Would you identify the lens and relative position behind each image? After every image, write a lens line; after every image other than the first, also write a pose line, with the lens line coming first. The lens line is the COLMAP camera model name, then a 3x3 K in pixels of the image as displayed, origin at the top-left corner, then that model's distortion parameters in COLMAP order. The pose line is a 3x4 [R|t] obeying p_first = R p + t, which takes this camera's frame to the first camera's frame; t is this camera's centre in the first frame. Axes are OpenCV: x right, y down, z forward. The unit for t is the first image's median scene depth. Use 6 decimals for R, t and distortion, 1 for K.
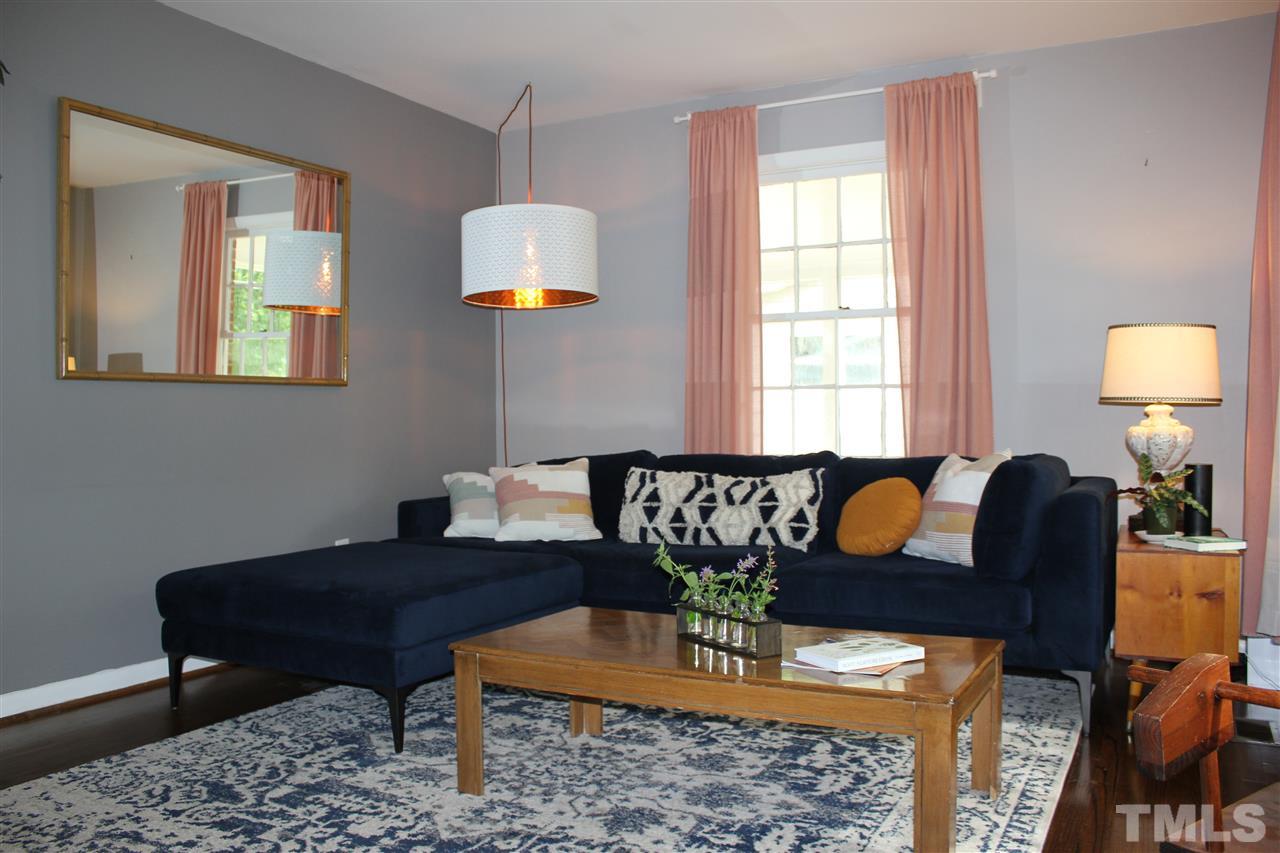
lens RADIAL K [[1049.9, 0, 634.9], [0, 1049.9, 430.4], [0, 0, 1]] dist [-0.149152, 0.111268]
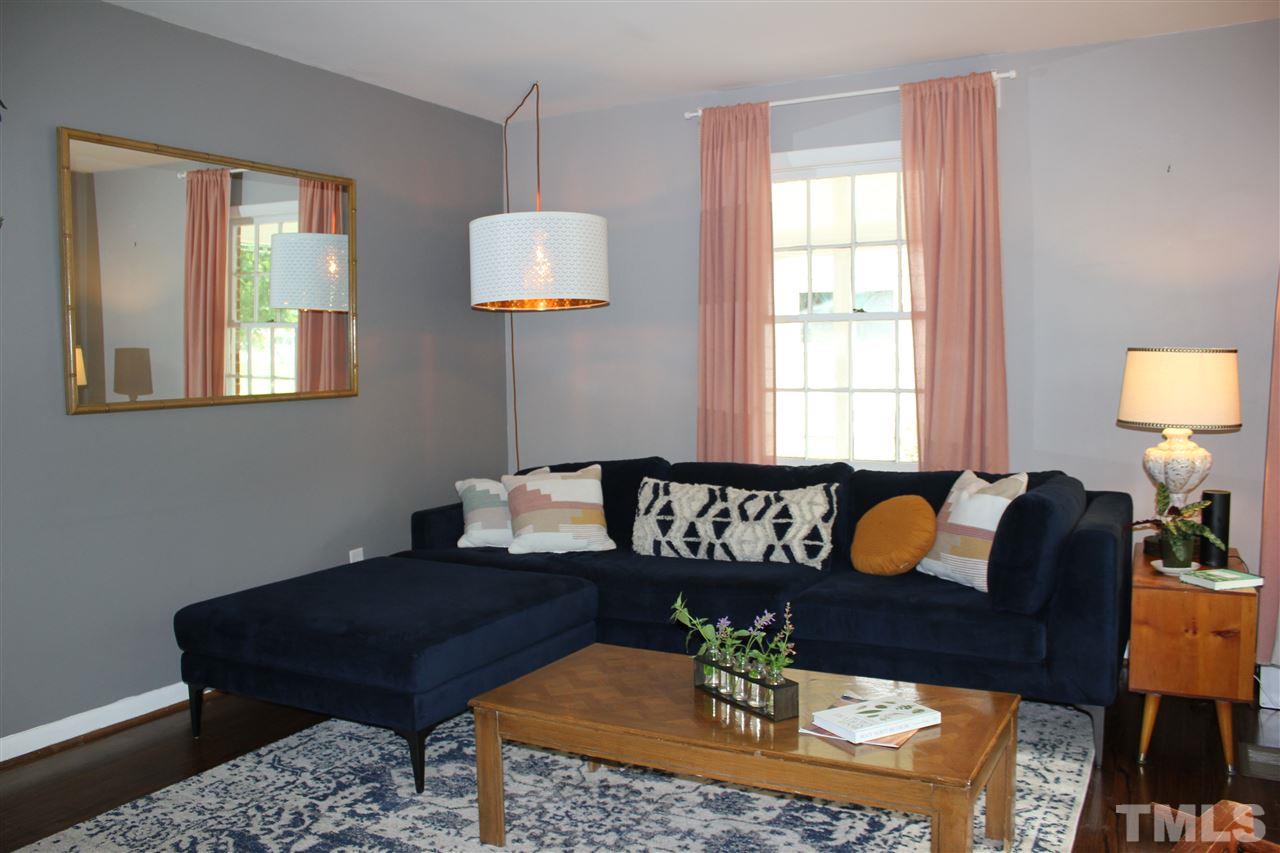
lens RADIAL K [[1049.9, 0, 634.9], [0, 1049.9, 430.4], [0, 0, 1]] dist [-0.149152, 0.111268]
pose [[0.999937, -0.008378, -0.007447, -0.006484], [0.008799, 0.998252, 0.058444, -0.096173], [0.006944, -0.058506, 0.998263, 0.010353]]
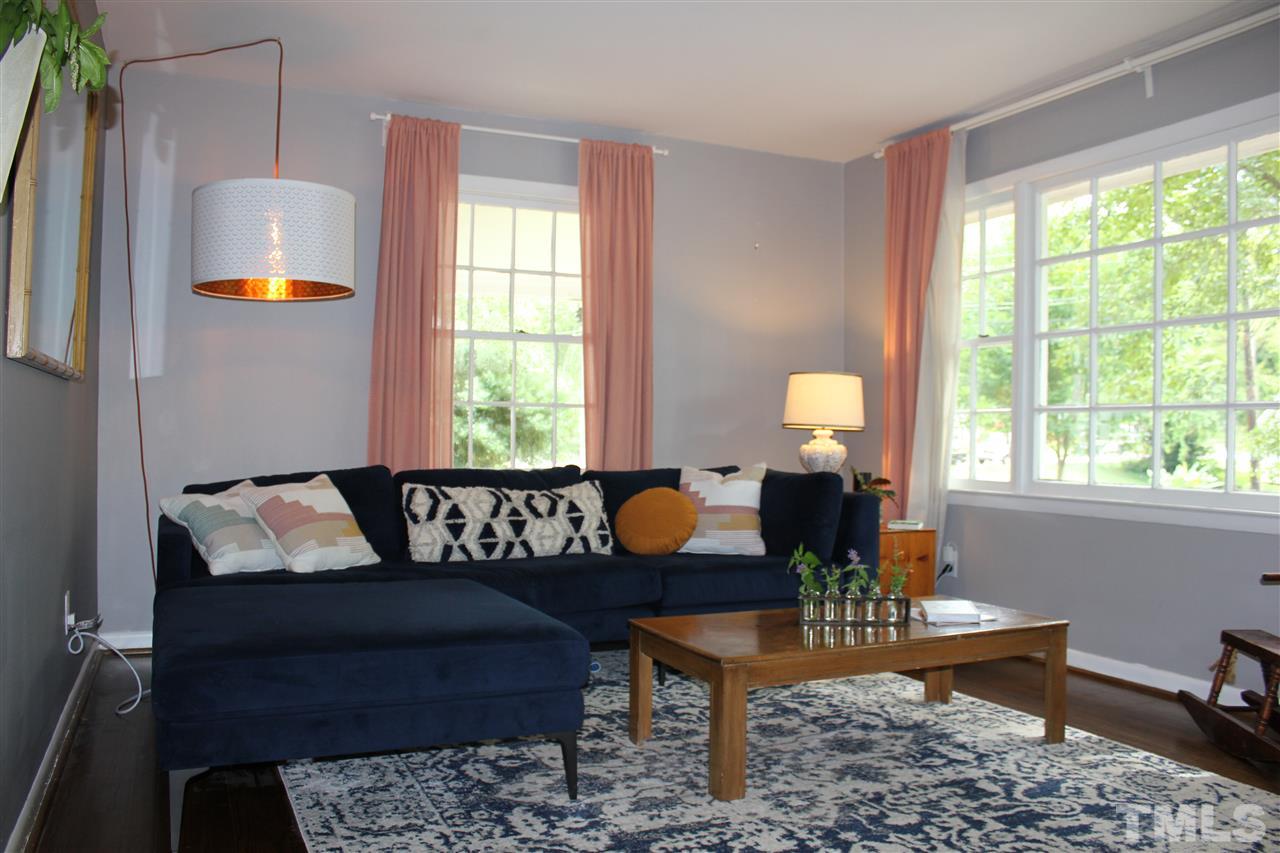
lens RADIAL K [[1049.9, 0, 634.9], [0, 1049.9, 430.4], [0, 0, 1]] dist [-0.149152, 0.111268]
pose [[0.603589, 0.018201, 0.797088, -0.886770], [-0.009152, 0.999832, -0.015901, 0.000471], [-0.797243, 0.002303, 0.603654, 0.384222]]
